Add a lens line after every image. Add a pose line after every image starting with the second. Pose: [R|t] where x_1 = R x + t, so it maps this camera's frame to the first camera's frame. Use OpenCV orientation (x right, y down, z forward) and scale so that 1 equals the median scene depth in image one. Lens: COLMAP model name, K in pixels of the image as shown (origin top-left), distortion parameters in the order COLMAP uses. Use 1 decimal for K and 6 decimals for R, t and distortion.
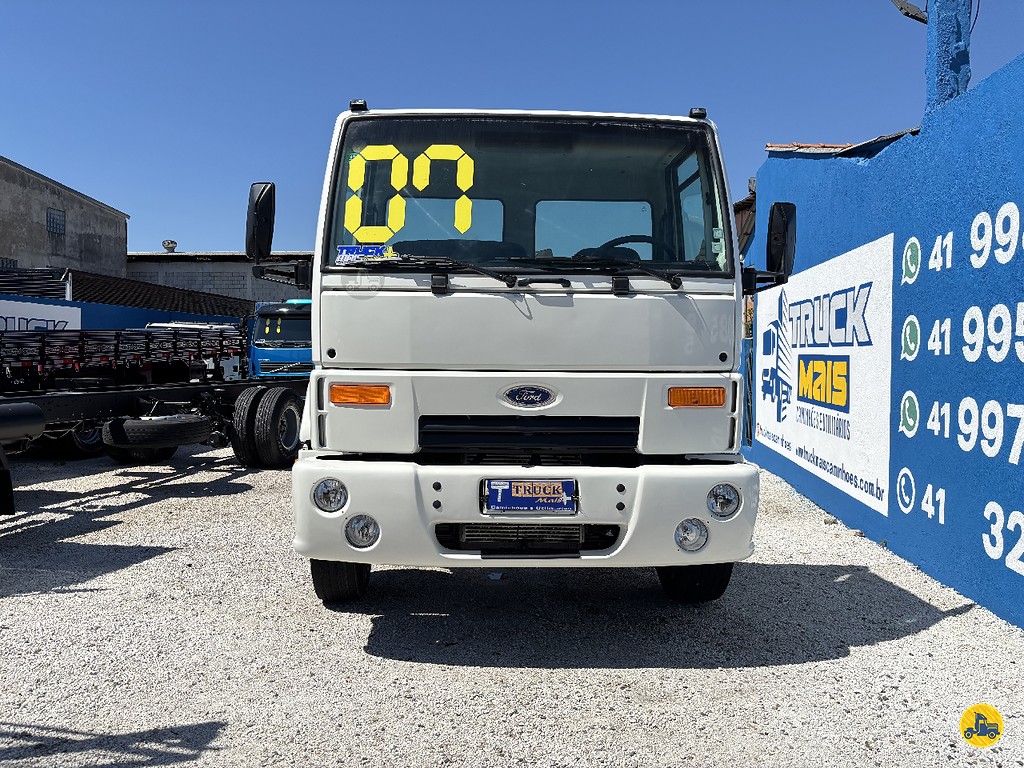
lens RADIAL K [[780.0, 0, 510.8], [0, 780.0, 380.7], [0, 0, 1]] dist [0.041653, -0.036417]
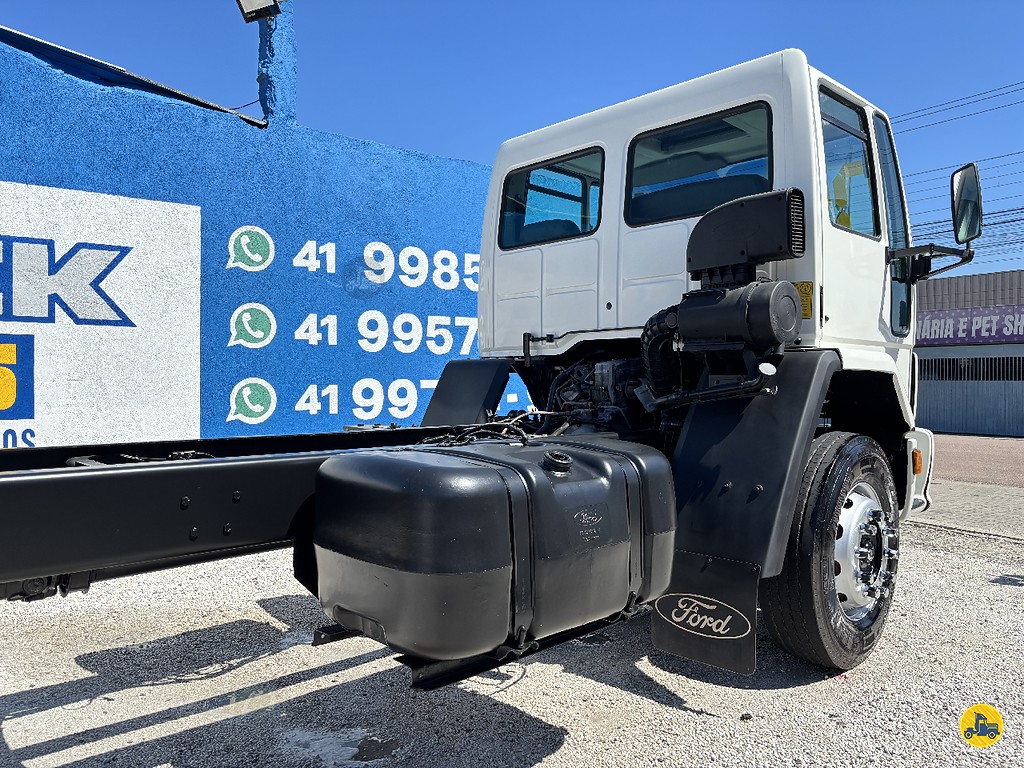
lens RADIAL K [[780.0, 0, 502.6], [0, 780.0, 379.4], [0, 0, 1]] dist [0.041653, -0.036417]
pose [[-0.667734, -0.018131, 0.744179, -0.722169], [0.009082, 0.999430, 0.032499, -0.023610], [-0.744344, 0.028460, -0.667189, 2.270526]]
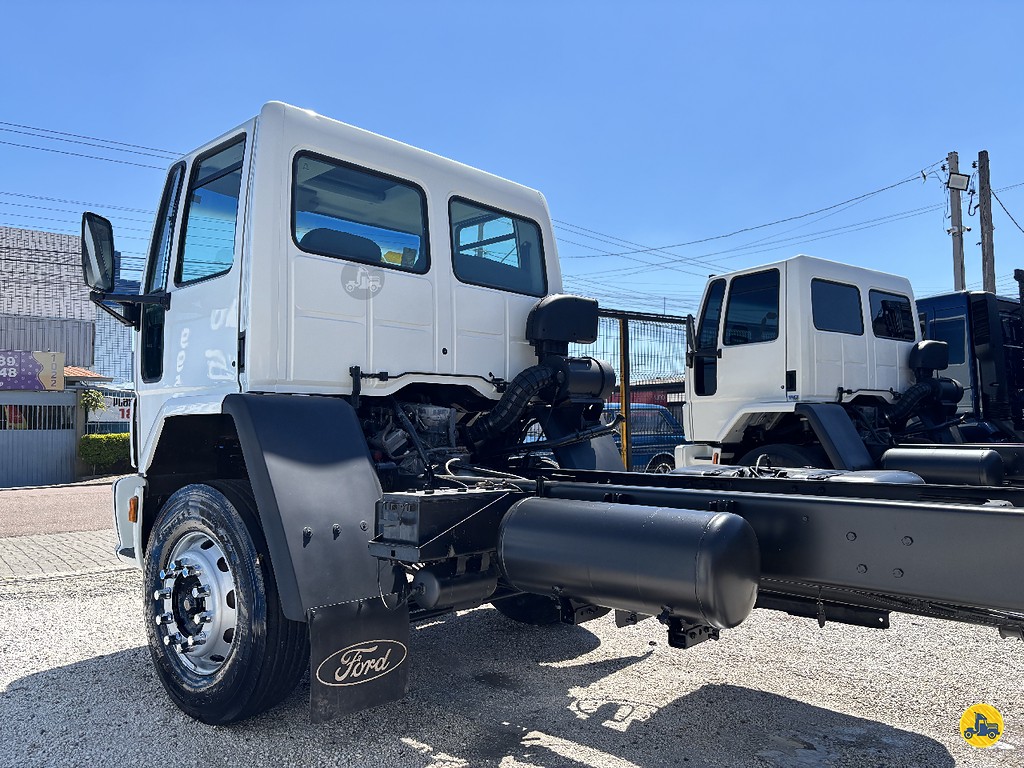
lens RADIAL K [[780.0, 0, 515.6], [0, 780.0, 379.8], [0, 0, 1]] dist [0.041653, -0.036417]
pose [[-0.689585, -0.057451, -0.721923, 0.758878], [-0.026896, 0.998192, -0.053746, 0.008174], [0.723706, -0.017646, -0.689883, 2.257609]]
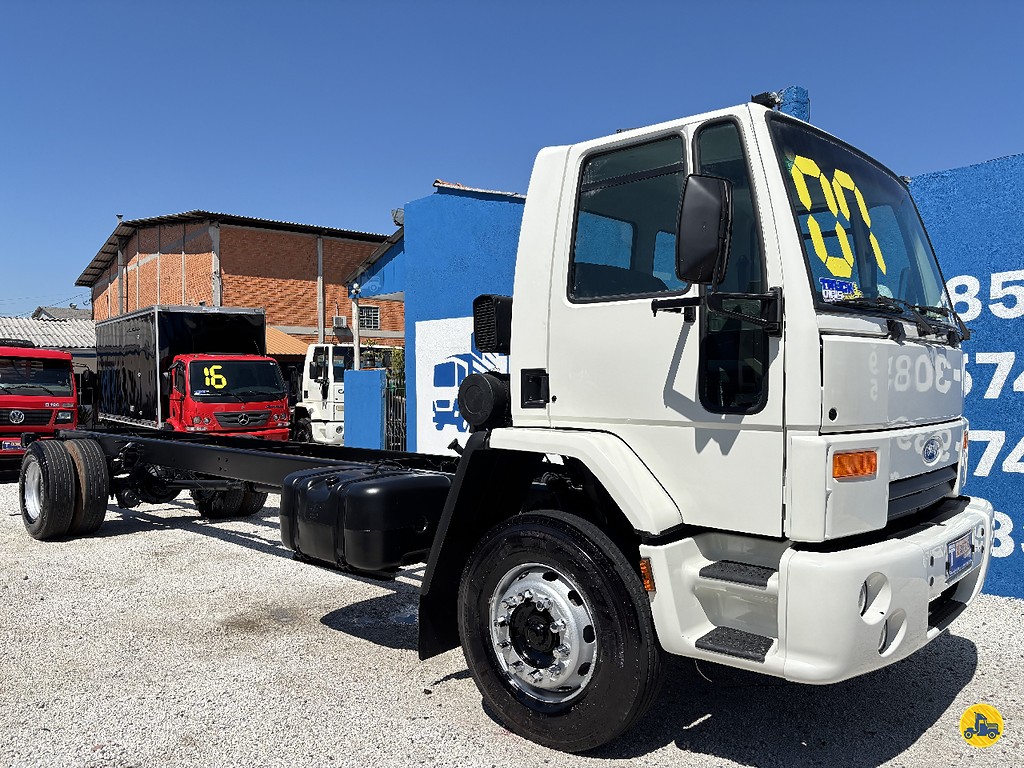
lens RADIAL K [[780.0, 0, 509.4], [0, 780.0, 389.2], [0, 0, 1]] dist [0.041653, -0.036417]
pose [[0.700878, -0.020729, 0.712980, -1.010886], [0.032820, 0.999456, -0.003205, -0.068181], [-0.712526, 0.025647, 0.701177, 0.675828]]
